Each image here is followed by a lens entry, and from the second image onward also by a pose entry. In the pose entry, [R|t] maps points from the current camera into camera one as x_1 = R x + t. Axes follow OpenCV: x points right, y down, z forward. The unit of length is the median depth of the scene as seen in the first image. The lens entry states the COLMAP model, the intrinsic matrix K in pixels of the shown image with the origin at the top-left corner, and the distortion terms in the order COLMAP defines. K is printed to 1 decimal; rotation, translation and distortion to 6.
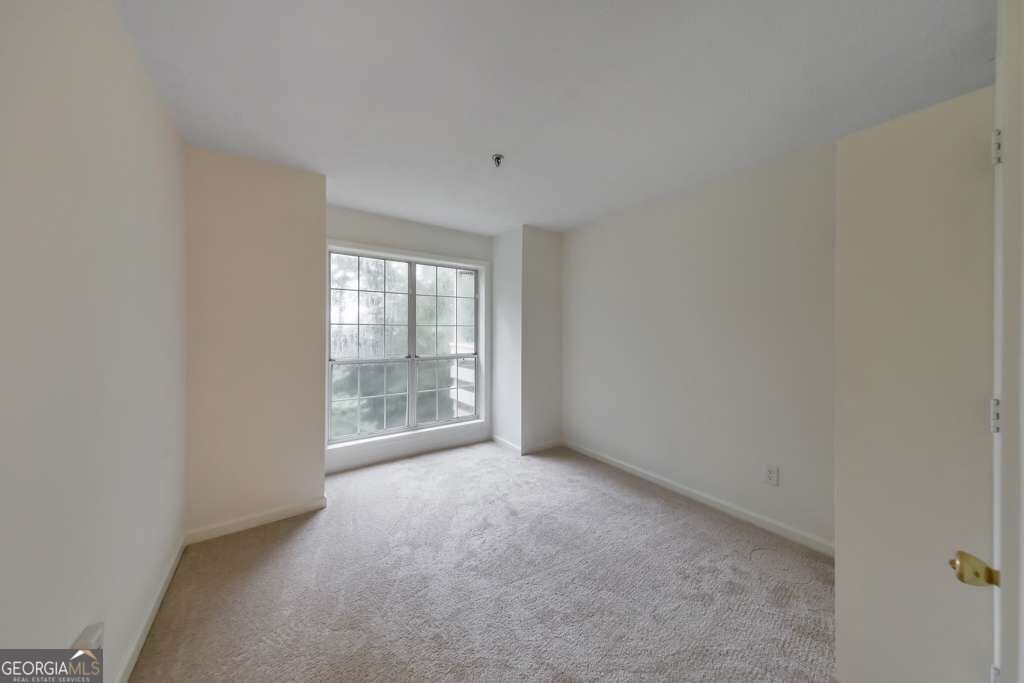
lens RADIAL K [[322.6, 0, 511.4], [0, 322.6, 344.4], [0, 0, 1]] dist [0.001464, 0.000133]
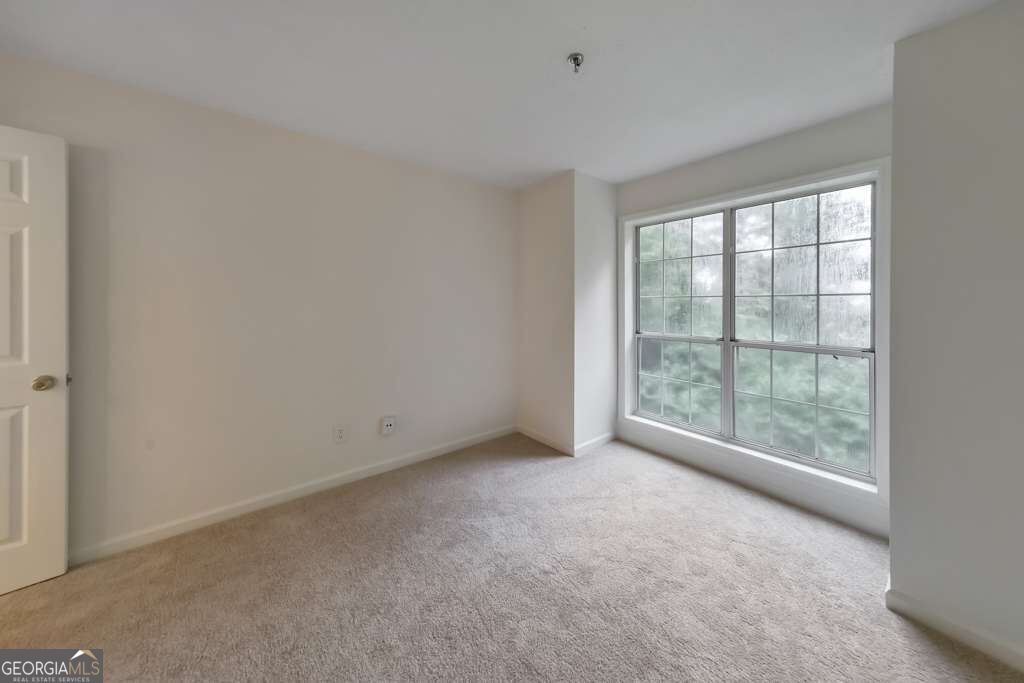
lens RADIAL K [[338.6, 0, 508.4], [0, 338.6, 308.6], [0, 0, 1]] dist [0.001266, 0.000049]
pose [[0.038763, 0.018109, -0.999084, 0.463427], [-0.022737, 0.999593, 0.017236, -0.036789], [0.998990, 0.022048, 0.039159, 0.511417]]
